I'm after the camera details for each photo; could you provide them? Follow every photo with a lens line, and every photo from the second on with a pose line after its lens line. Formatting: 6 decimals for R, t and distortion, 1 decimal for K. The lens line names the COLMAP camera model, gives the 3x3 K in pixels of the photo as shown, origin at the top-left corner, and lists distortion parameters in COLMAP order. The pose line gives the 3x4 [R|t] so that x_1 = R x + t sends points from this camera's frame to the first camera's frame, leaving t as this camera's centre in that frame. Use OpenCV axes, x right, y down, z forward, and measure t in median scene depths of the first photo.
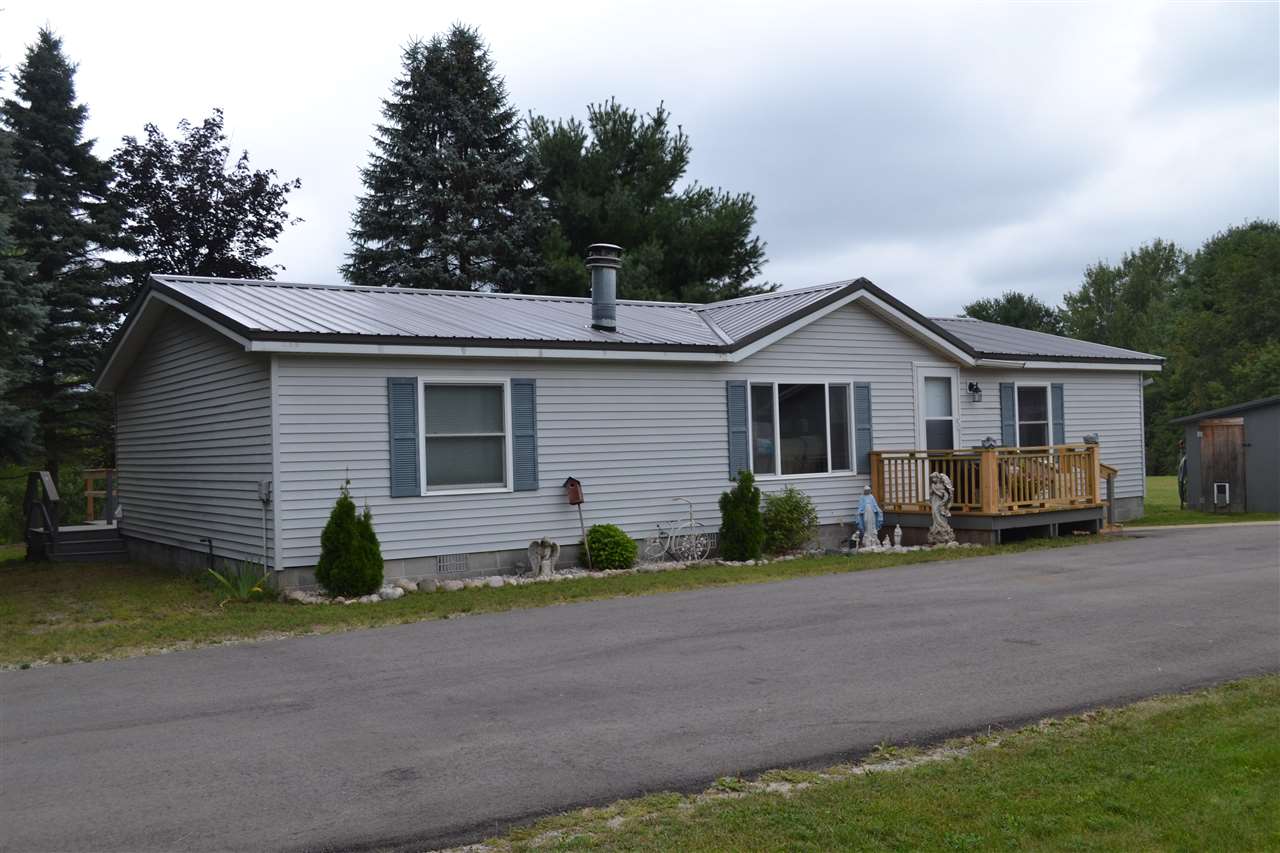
lens RADIAL K [[1205.7, 0, 640.0], [0, 1205.7, 426.5], [0, 0, 1]] dist [-0.061580, 0.005199]
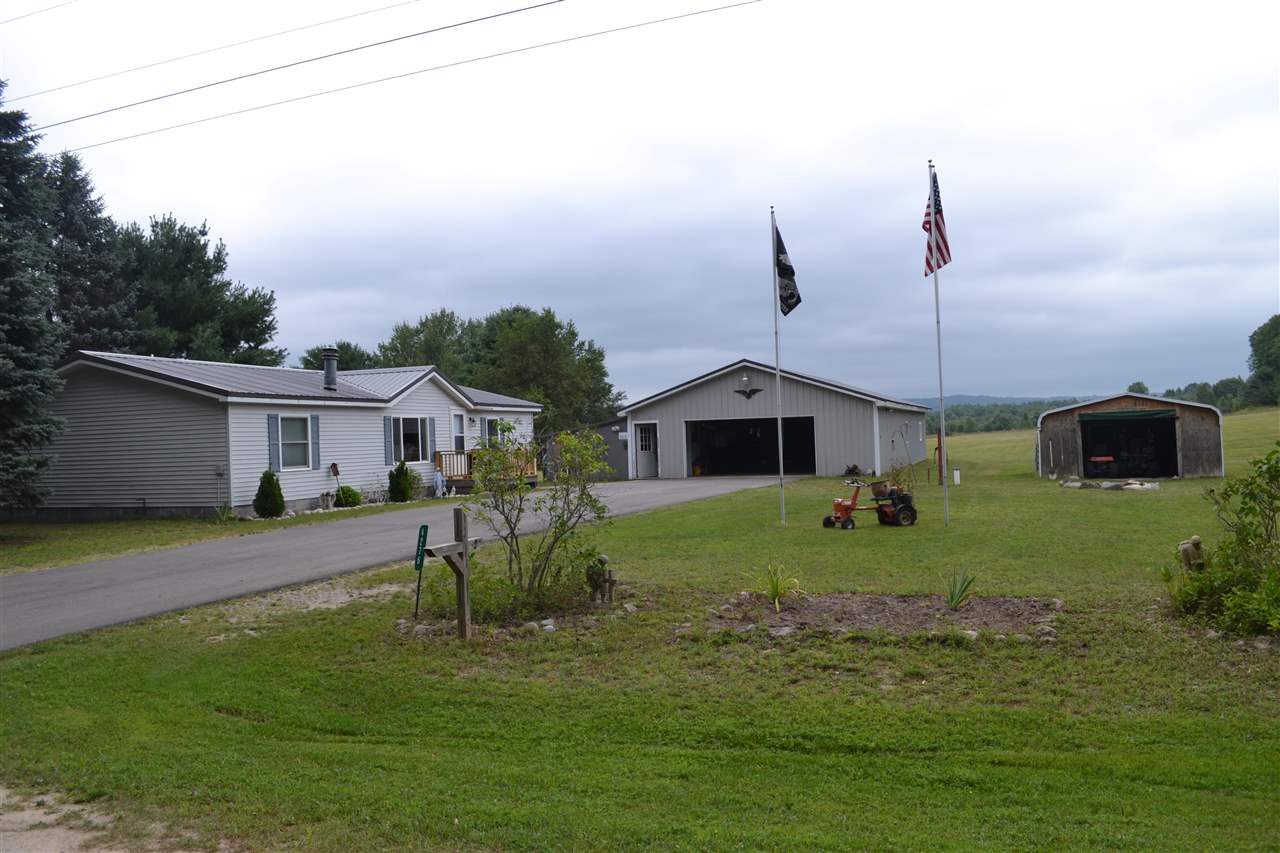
lens RADIAL K [[1021.9, 0, 640.0], [0, 1021.9, 426.5], [0, 0, 1]] dist [-0.074882, 0.002388]
pose [[0.802647, 0.007687, 0.596404, -0.528730], [0.002209, 0.999872, -0.015860, 0.006794], [-0.596450, 0.014047, 0.802528, -0.558554]]
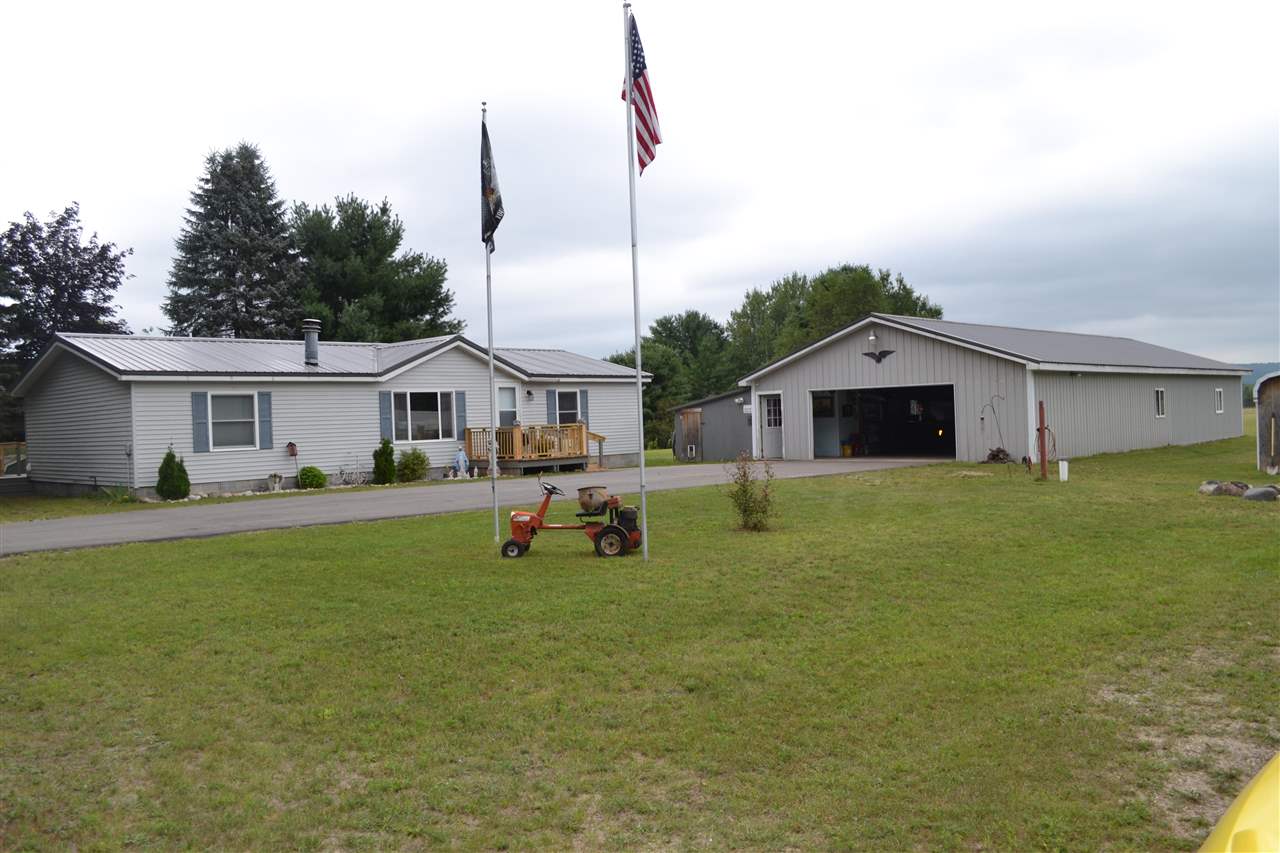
lens RADIAL K [[1021.9, 0, 640.0], [0, 1021.9, 426.5], [0, 0, 1]] dist [-0.074882, 0.002388]
pose [[0.978997, -0.006585, 0.203770, 0.127856], [0.003216, 0.999853, 0.016864, -0.006974], [-0.203851, -0.015854, 0.978873, -0.567242]]
